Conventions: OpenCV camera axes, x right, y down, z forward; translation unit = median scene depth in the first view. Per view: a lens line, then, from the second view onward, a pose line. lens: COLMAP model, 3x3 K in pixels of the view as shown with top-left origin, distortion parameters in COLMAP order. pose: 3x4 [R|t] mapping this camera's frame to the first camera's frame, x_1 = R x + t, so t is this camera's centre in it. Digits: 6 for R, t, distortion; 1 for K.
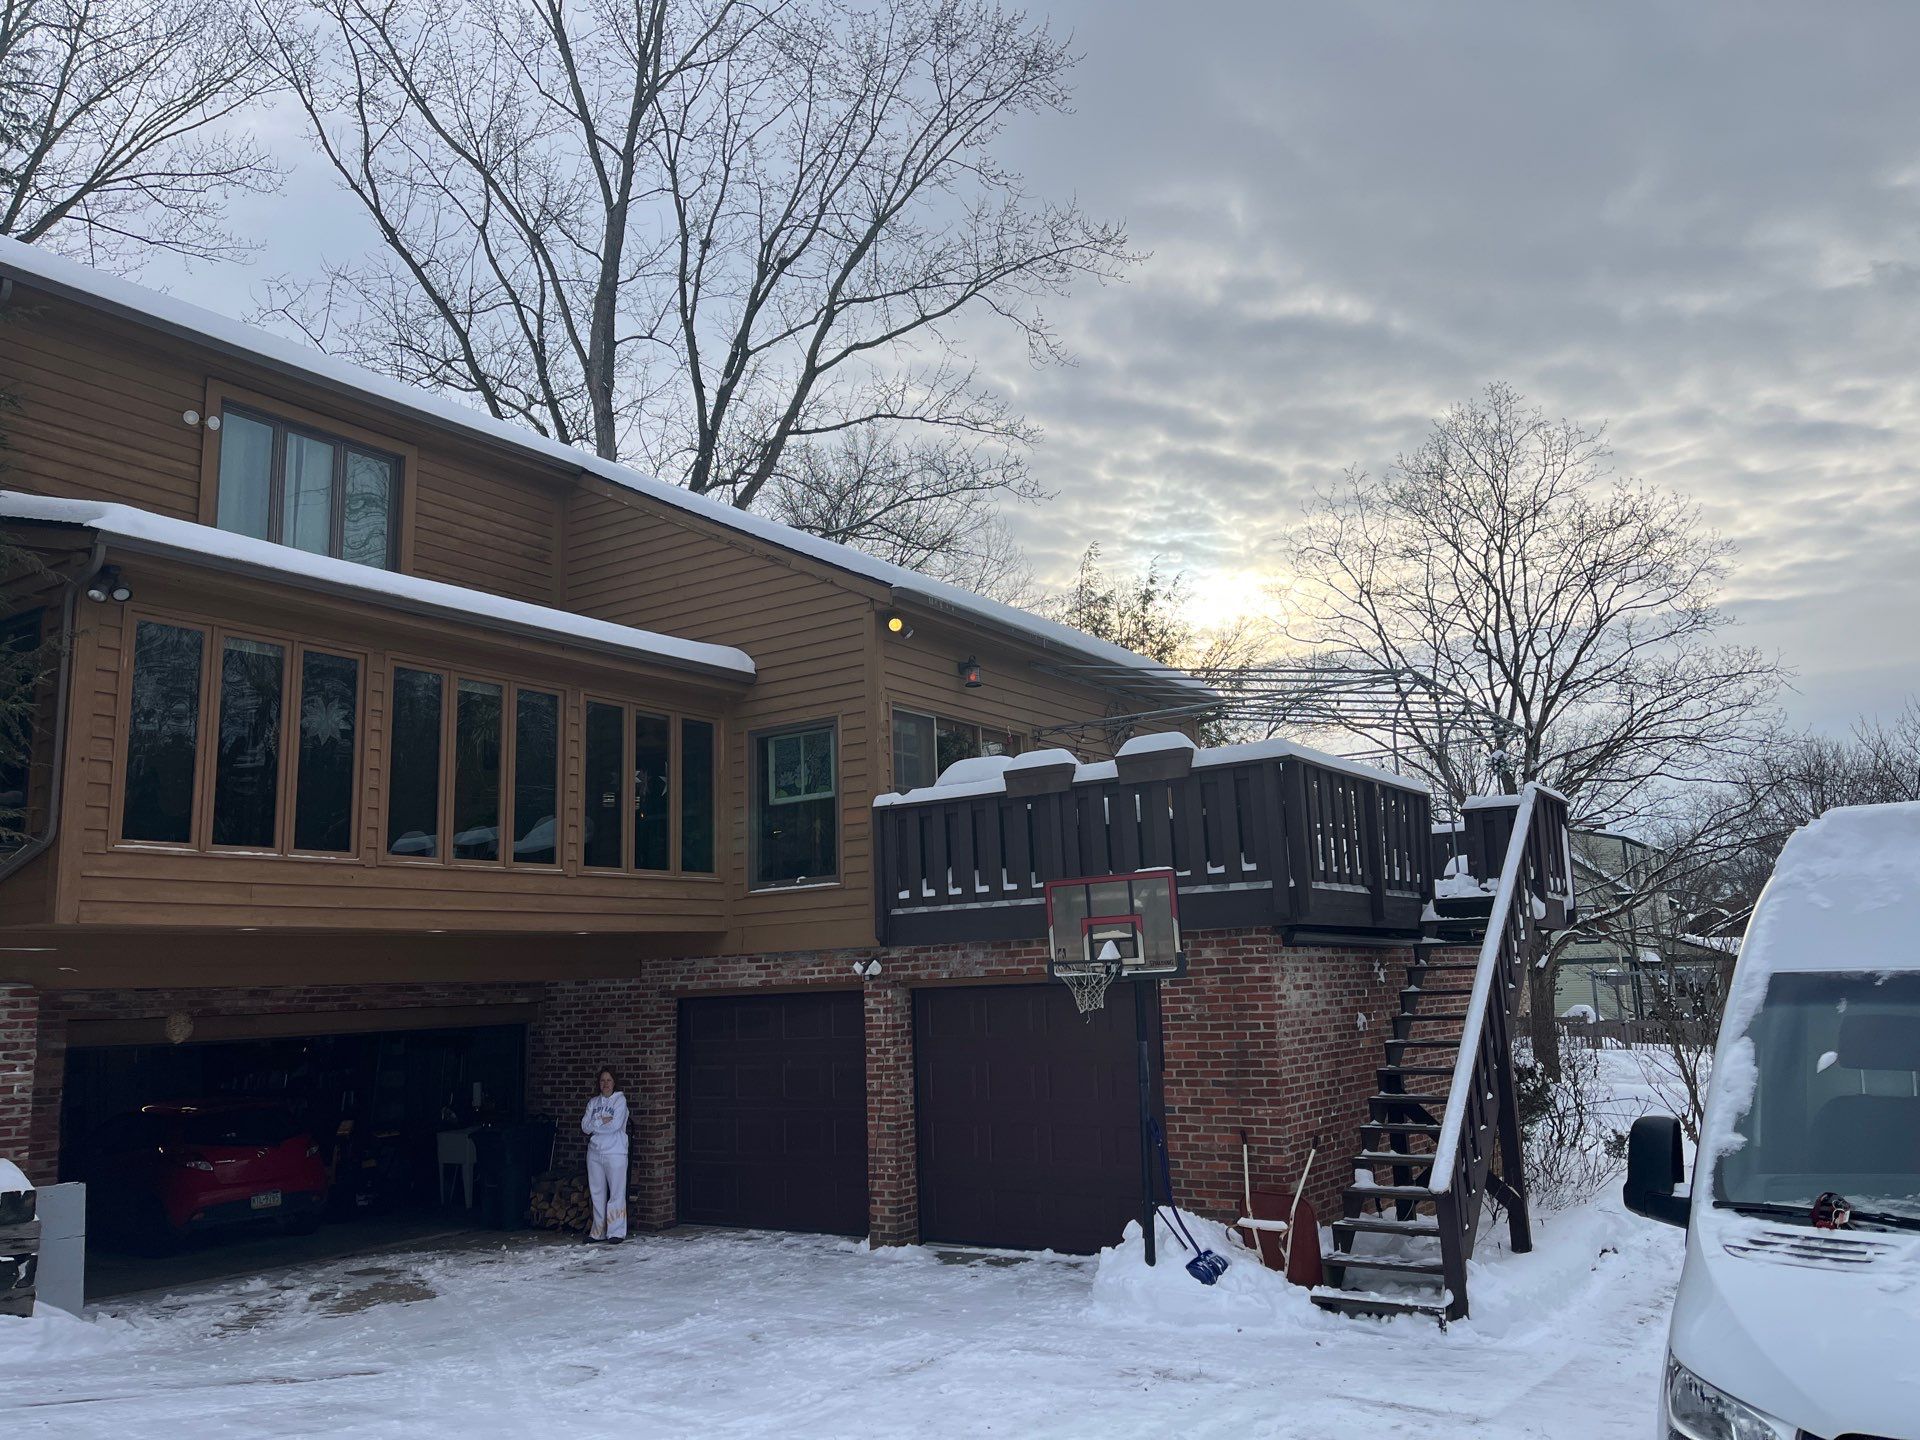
lens RADIAL K [[1448.7, 0, 977.8], [0, 1448.7, 724.3], [0, 0, 1]] dist [0.064261, -0.080318]
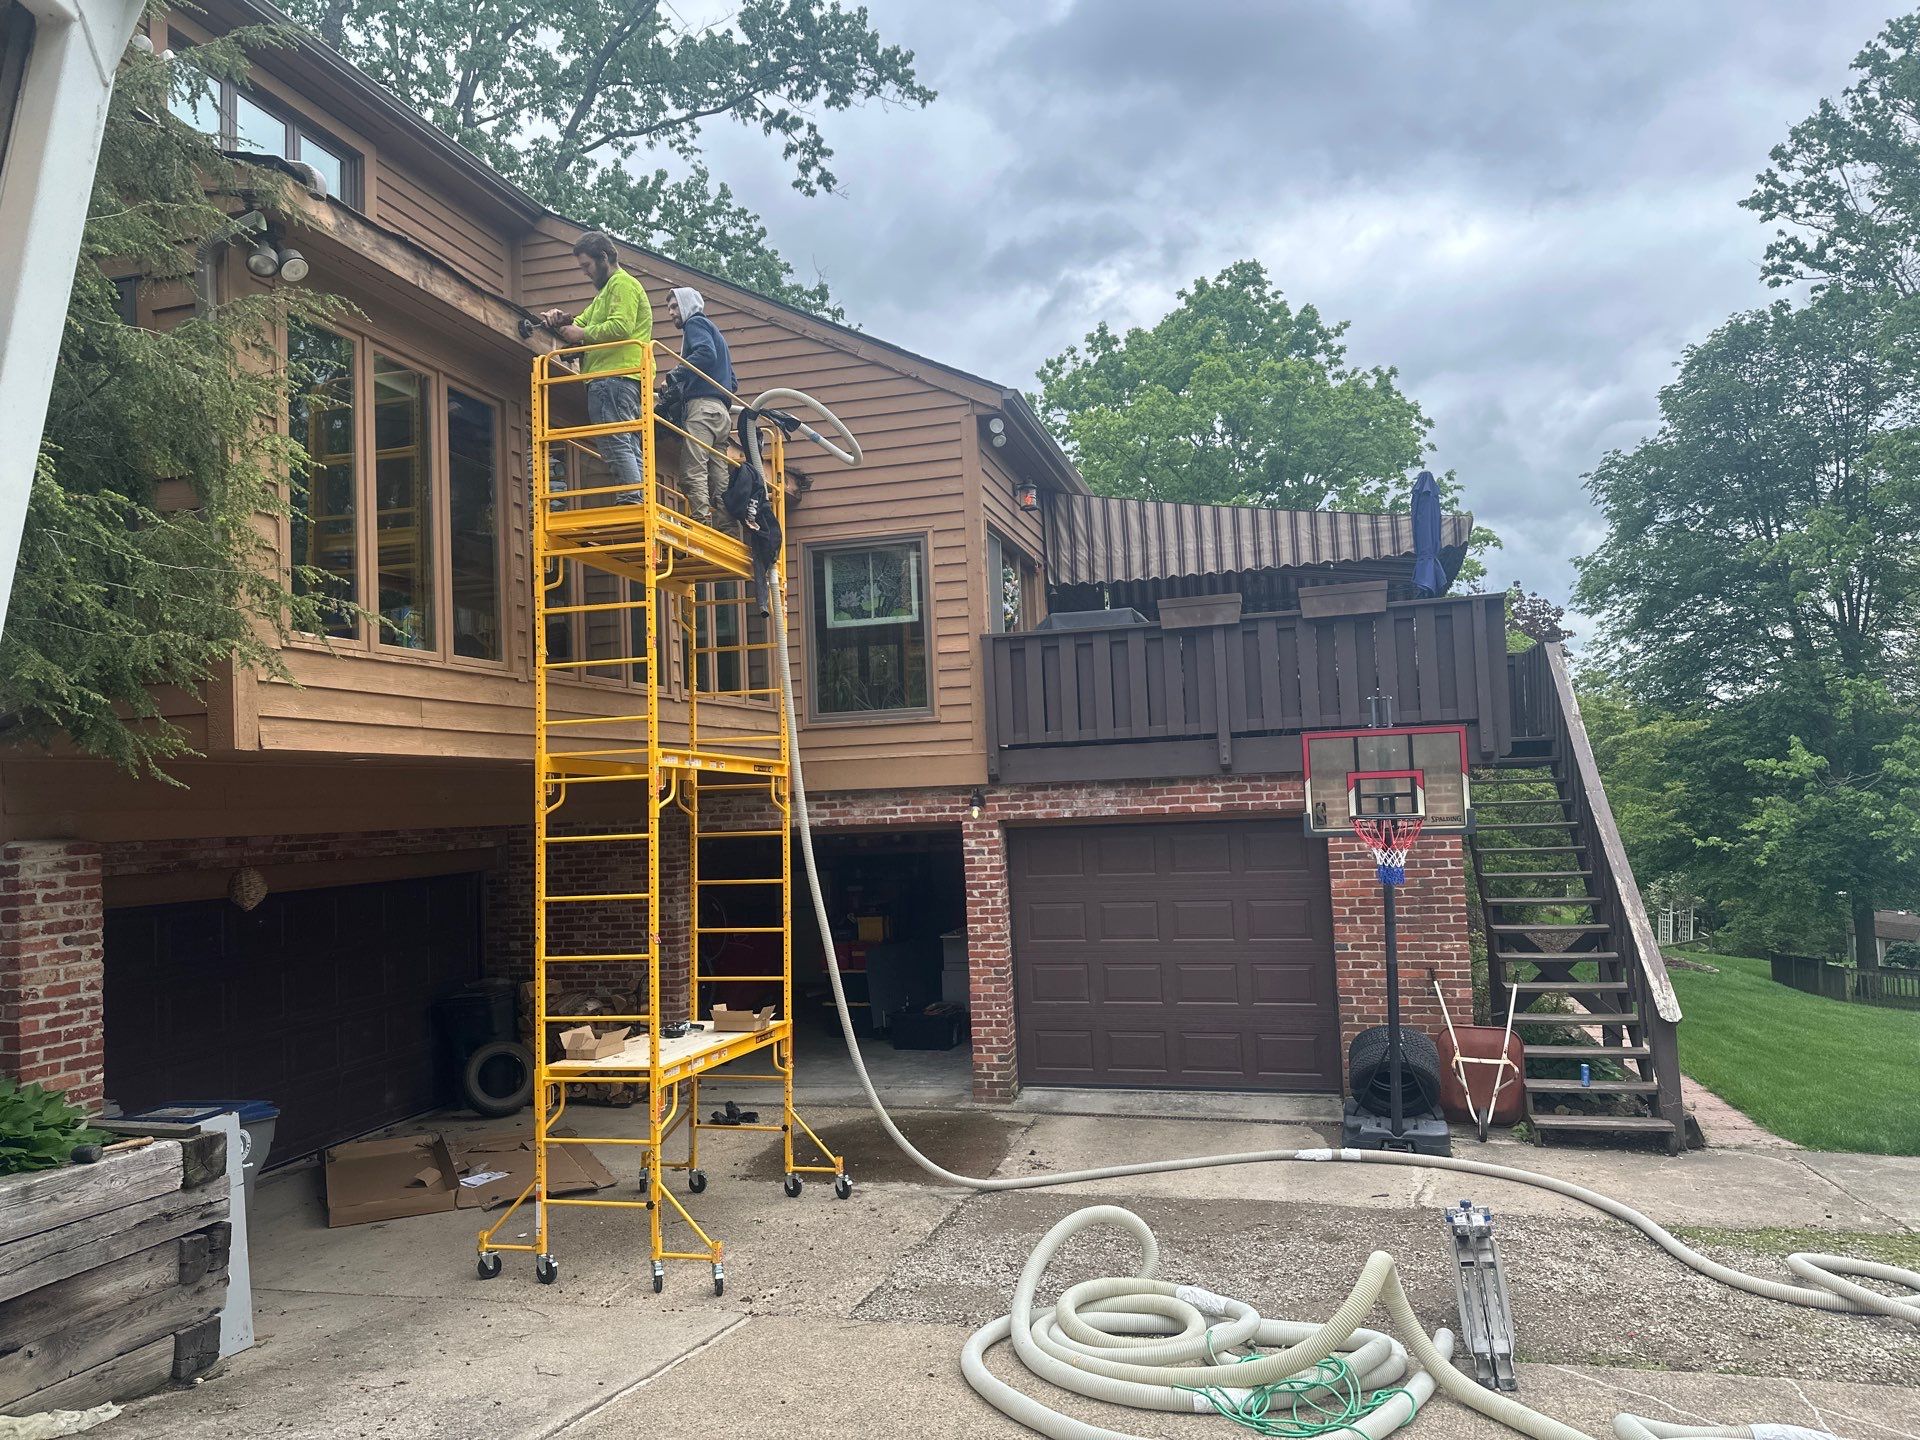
lens RADIAL K [[1331.5, 0, 987.1], [0, 1331.5, 714.6], [0, 0, 1]] dist [0.031885, -0.043656]
pose [[0.939659, 0.019209, 0.341572, -0.356374], [-0.054143, 0.994189, 0.093037, 0.029692], [-0.337800, -0.105917, 0.935239, 0.209805]]
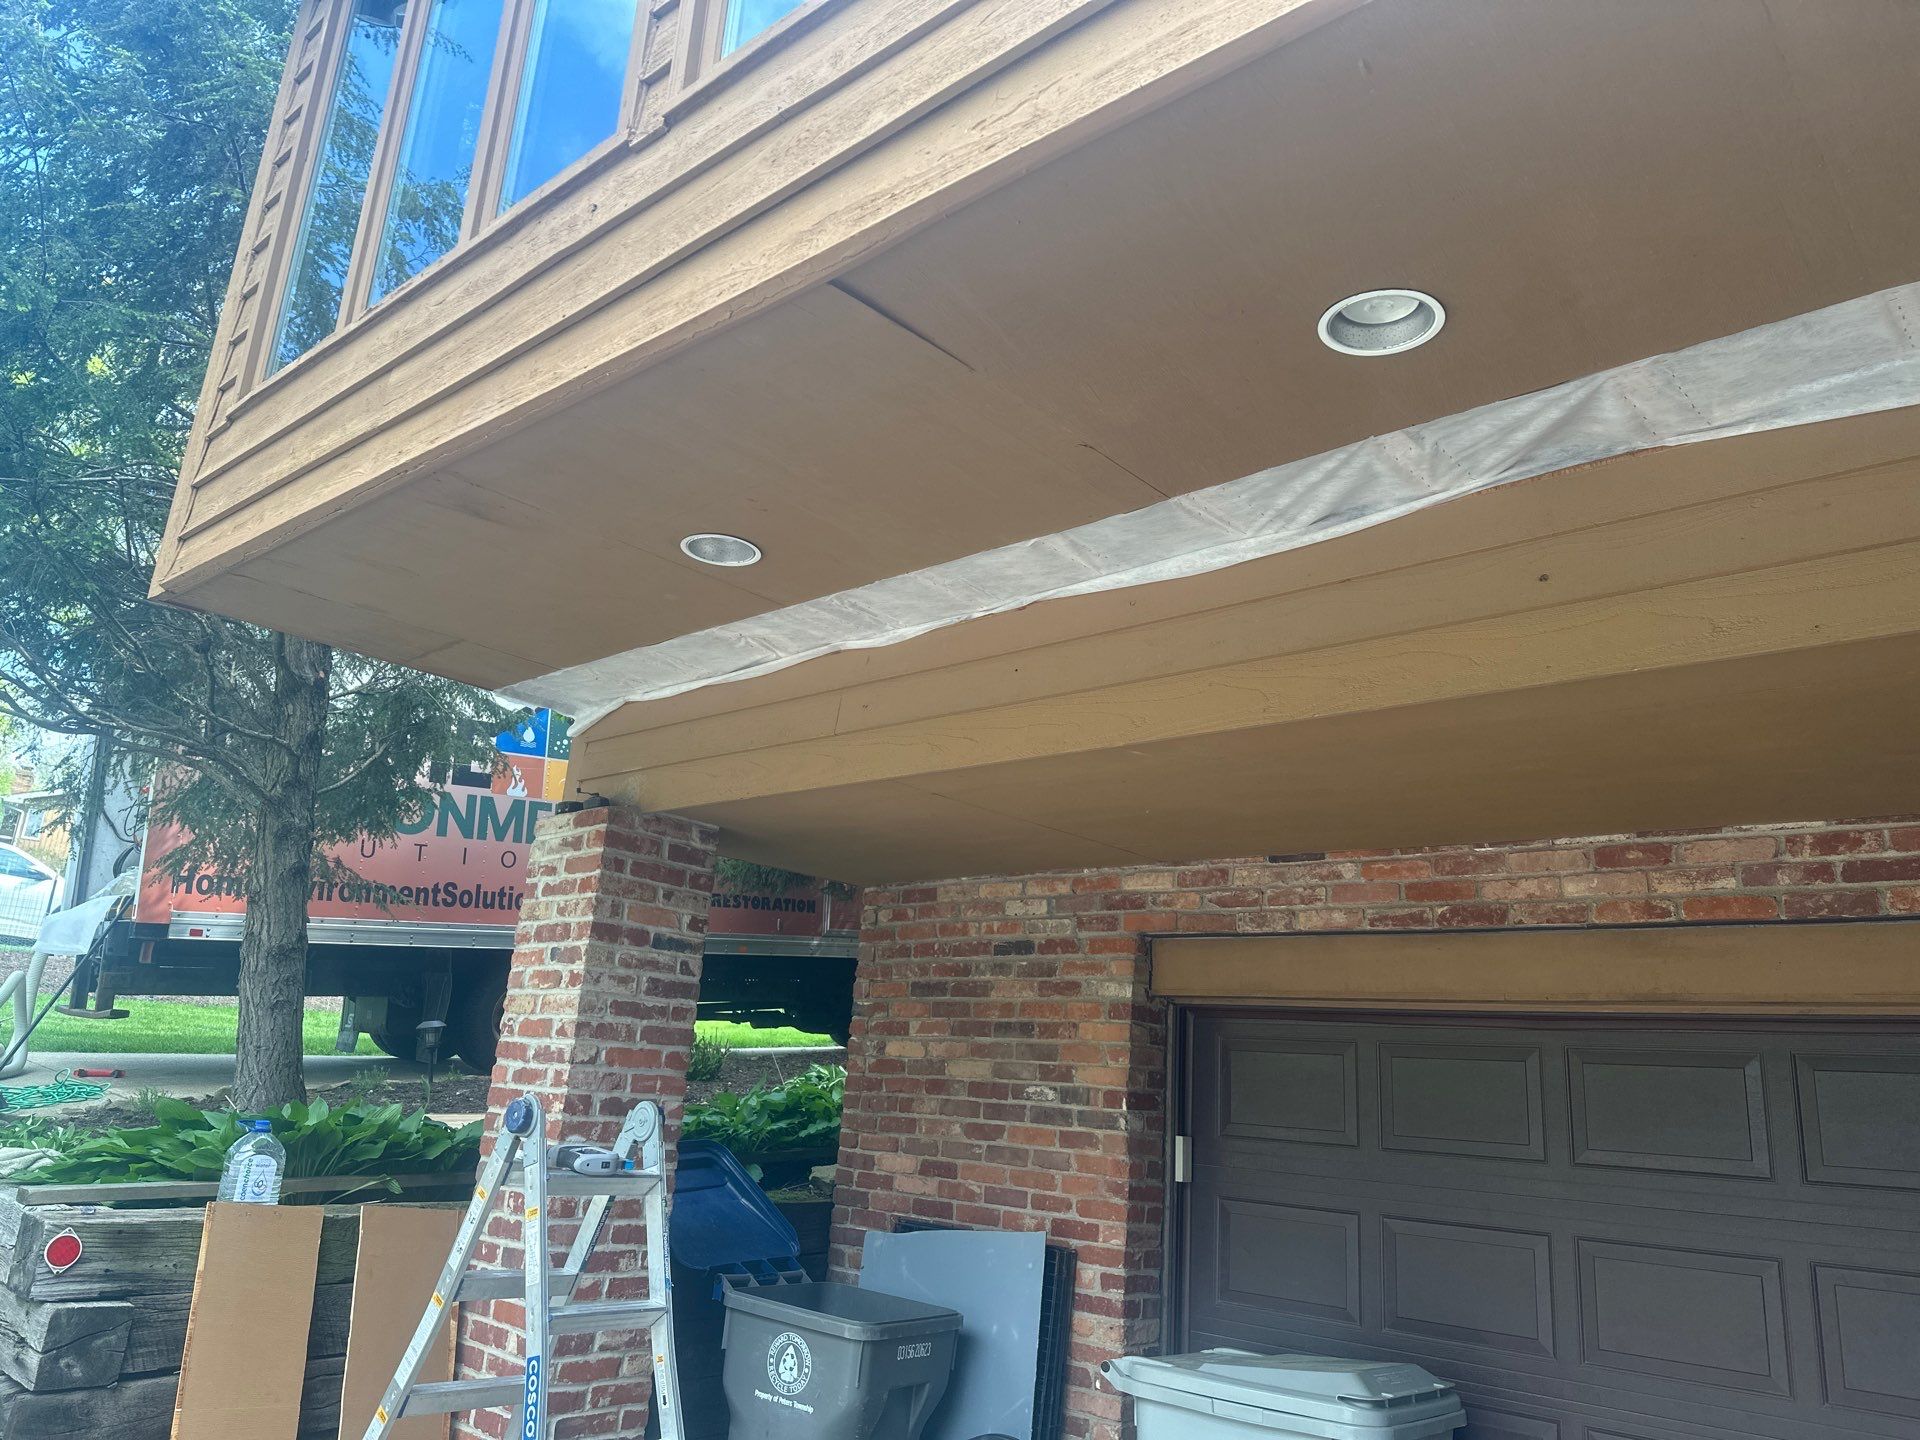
lens RADIAL K [[1319.8, 0, 969.5], [0, 1319.8, 719.5], [0, 0, 1]] dist [0.059485, -0.070073]
pose [[-0.139443, -0.242878, -0.959982, -0.200813], [0.114454, 0.959003, -0.259256, 0.209236], [0.983593, -0.146026, -0.105928, 0.887778]]
